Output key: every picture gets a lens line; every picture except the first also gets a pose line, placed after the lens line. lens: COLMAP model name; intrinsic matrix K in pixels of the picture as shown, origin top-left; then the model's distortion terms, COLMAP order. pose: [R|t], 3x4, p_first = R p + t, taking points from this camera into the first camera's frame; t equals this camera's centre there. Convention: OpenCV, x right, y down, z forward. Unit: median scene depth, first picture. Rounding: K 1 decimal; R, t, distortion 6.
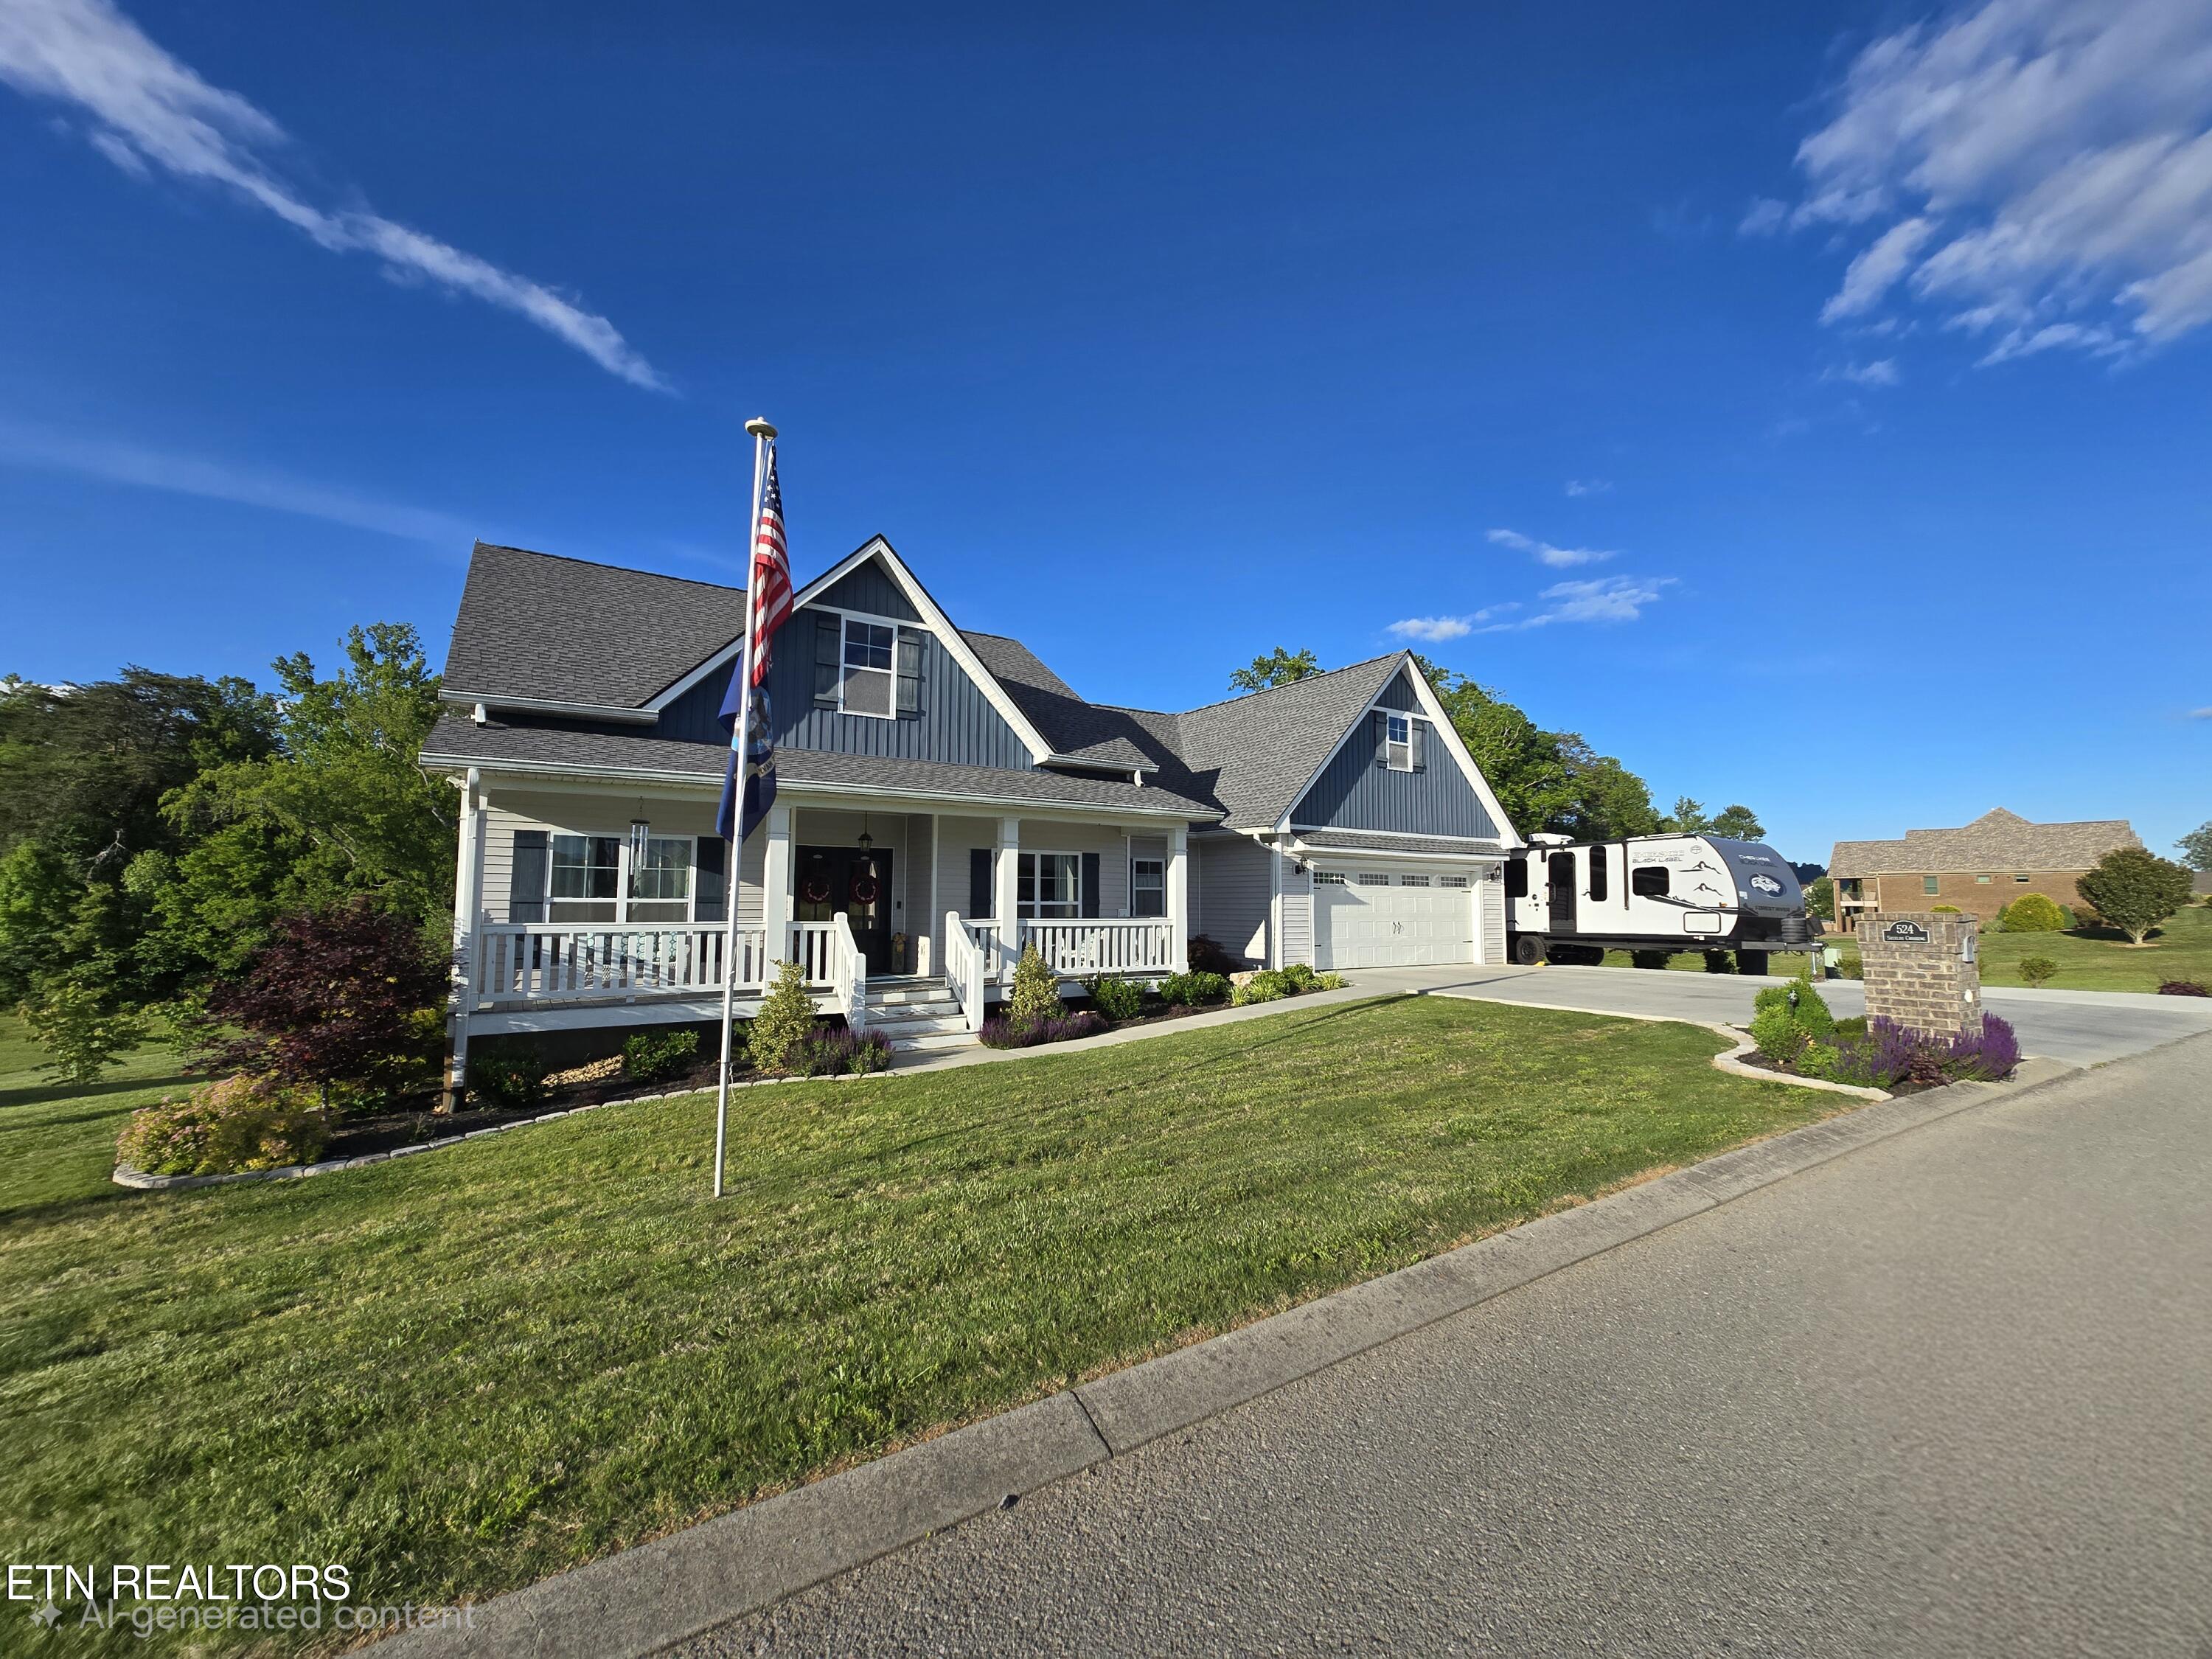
lens RADIAL K [[909.7, 0, 1113.6], [0, 909.7, 831.9], [0, 0, 1]] dist [0.000546, 0.003575]
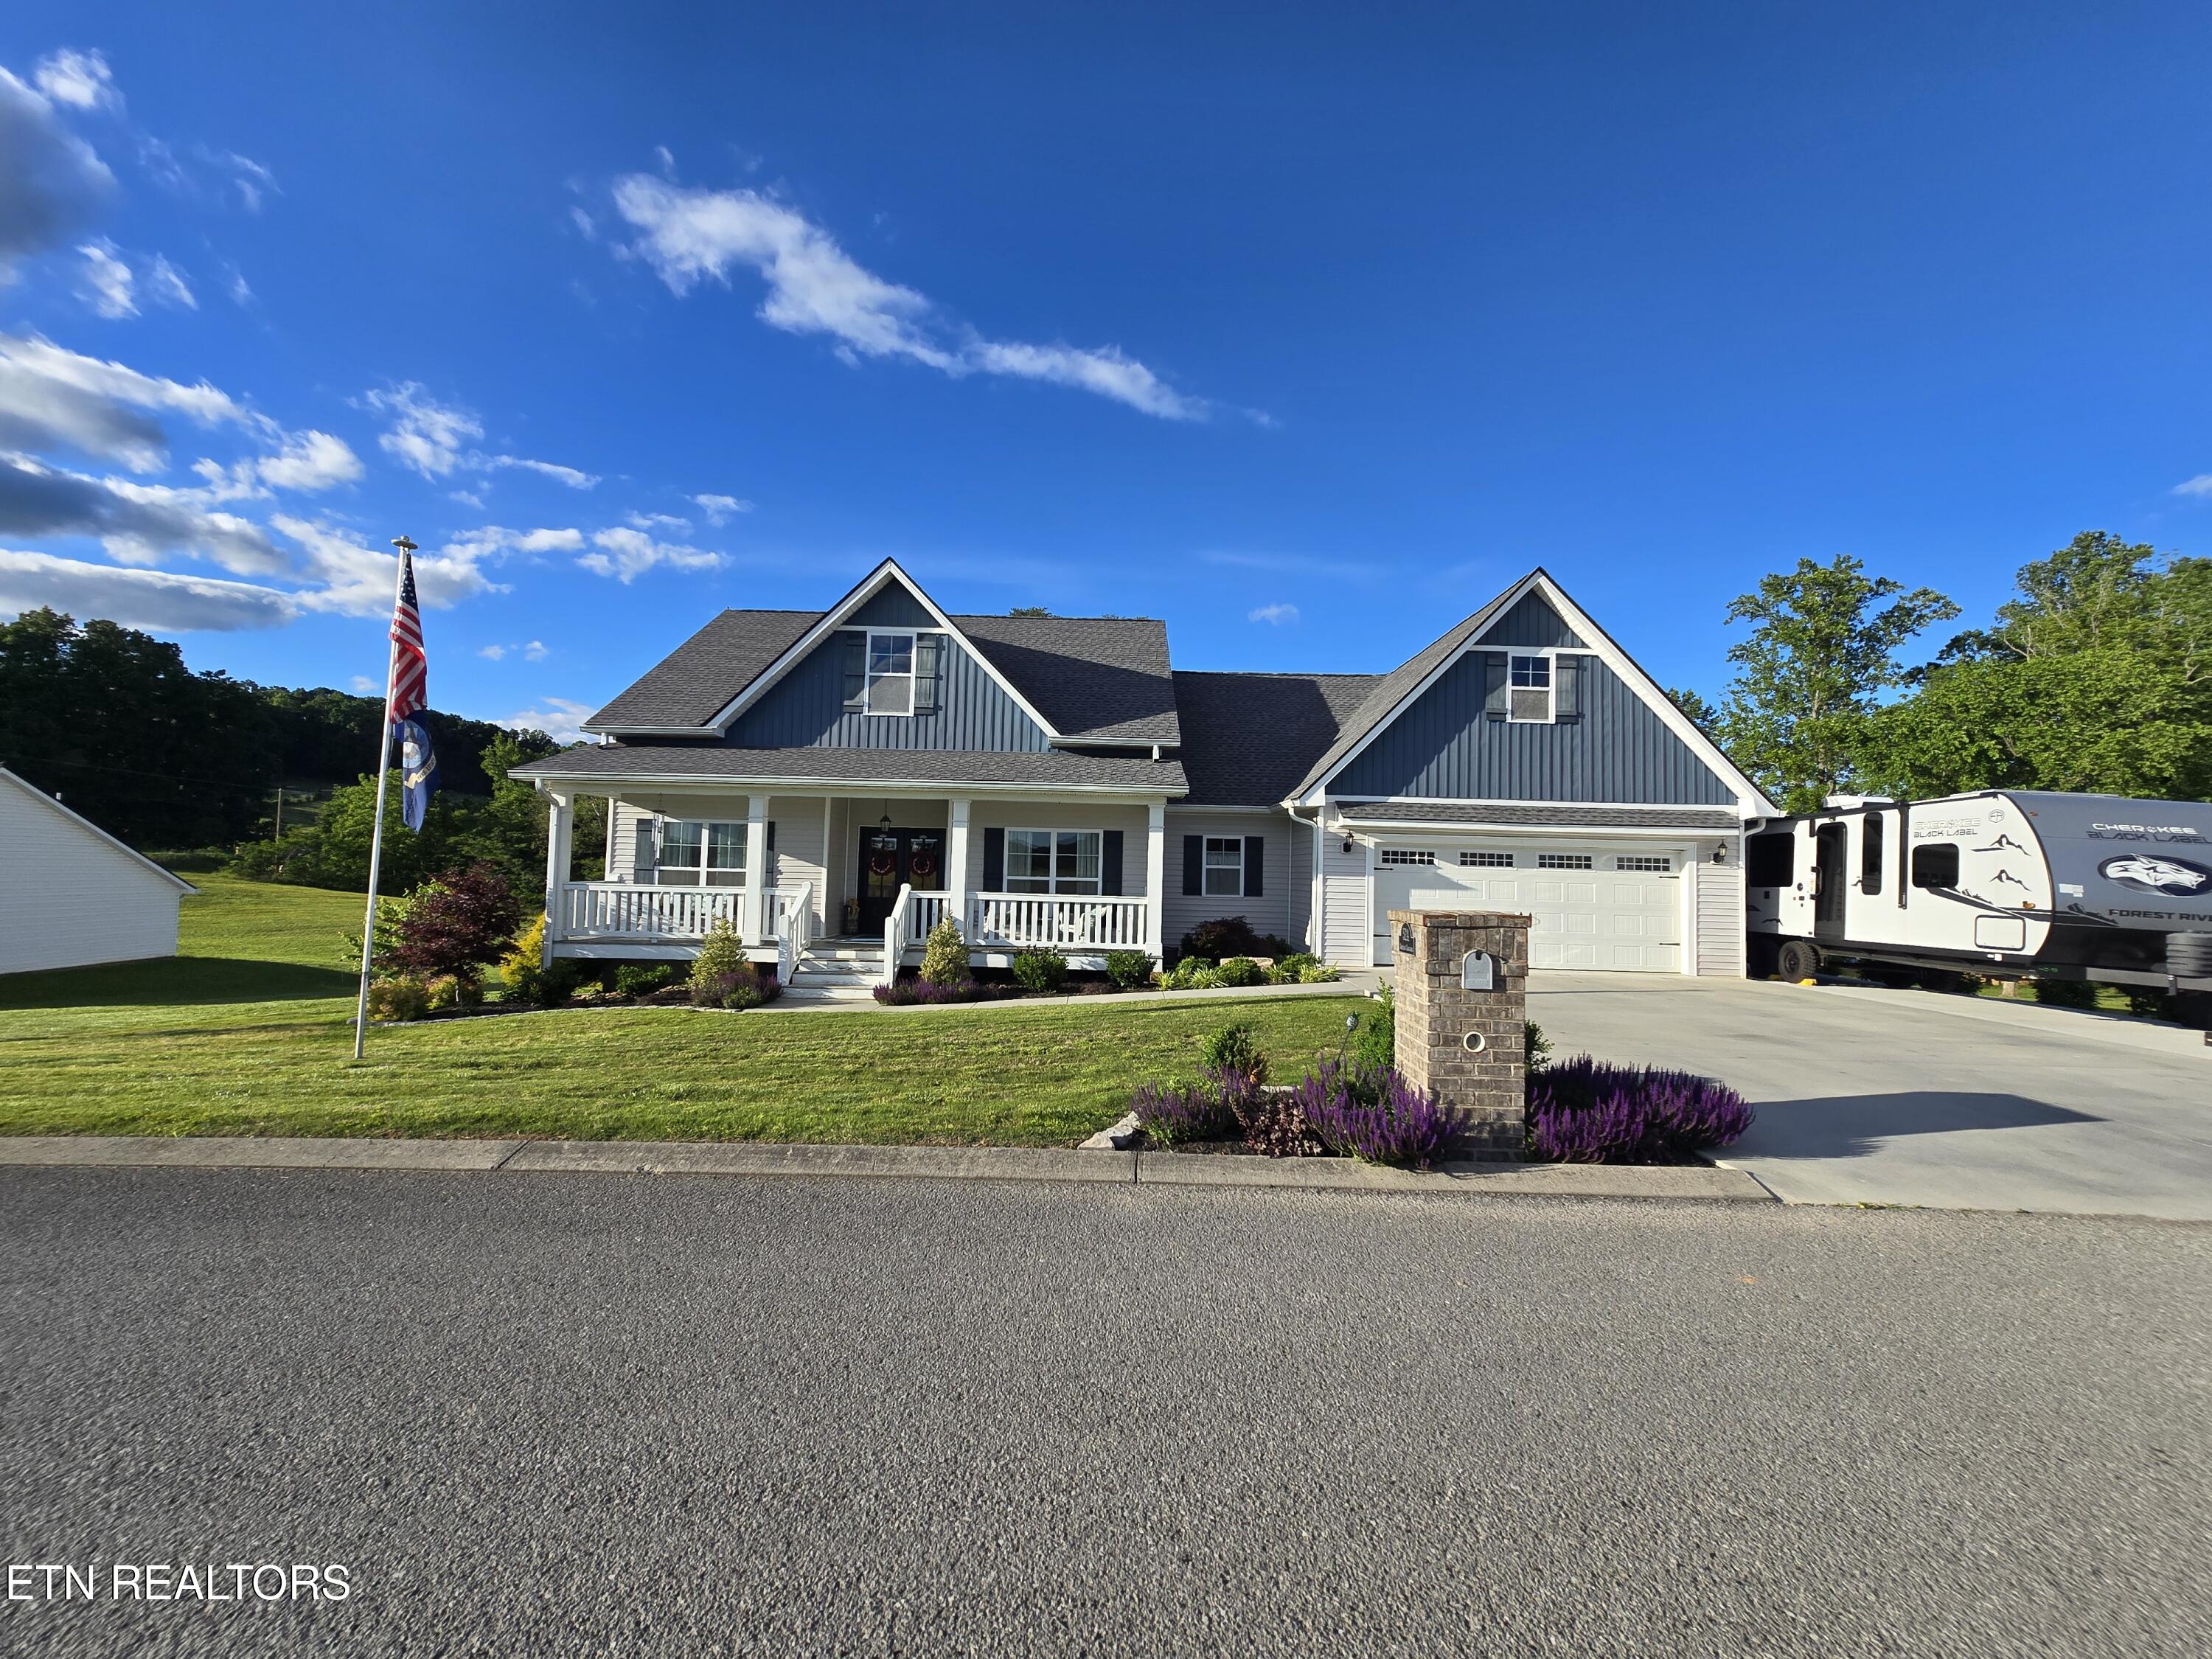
lens RADIAL K [[909.7, 0, 1113.6], [0, 909.7, 831.9], [0, 0, 1]] dist [0.000546, 0.003575]
pose [[0.831881, -0.009136, -0.554878, 0.557995], [0.021734, 0.999634, 0.016126, 0.008638], [0.554528, -0.025474, 0.831775, 0.168547]]
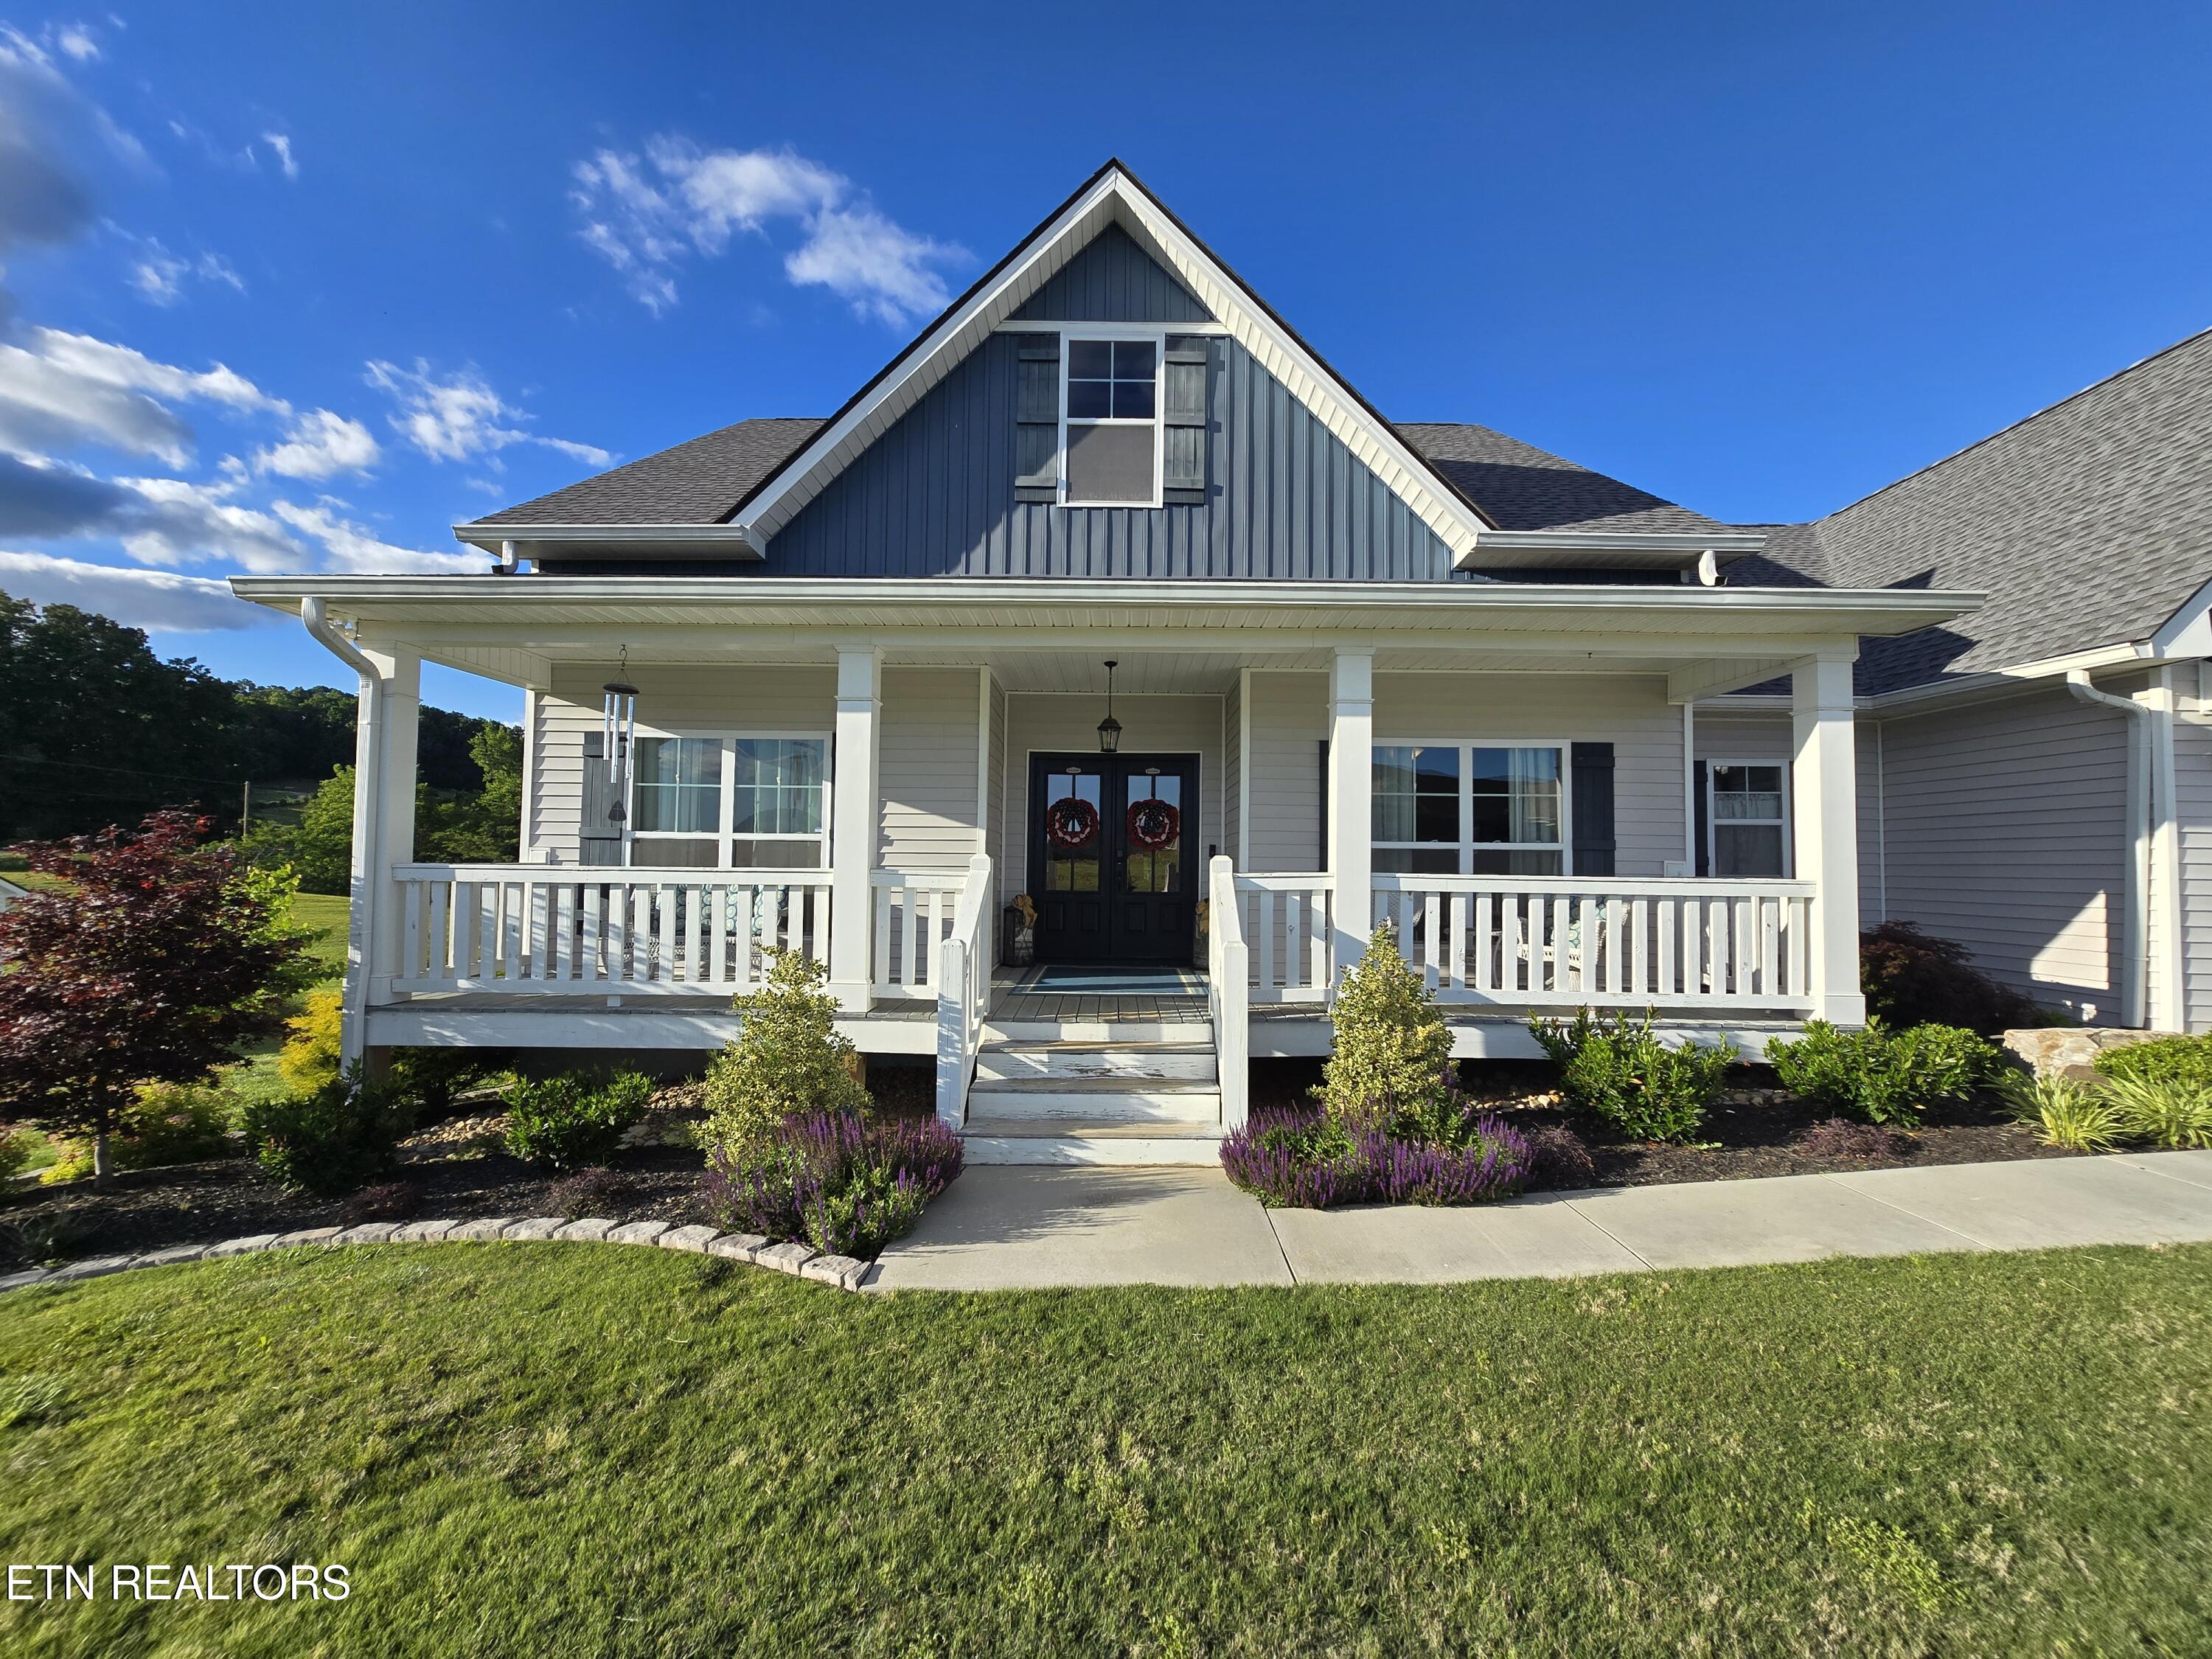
lens RADIAL K [[900.4, 0, 1114.1], [0, 900.4, 832.9], [0, 0, 1]] dist [-0.000594, 0.000442]
pose [[0.830292, -0.015544, -0.557112, 0.030181], [0.035161, 0.999081, 0.024526, 0.052263], [0.556219, -0.039952, 0.830075, 0.488726]]
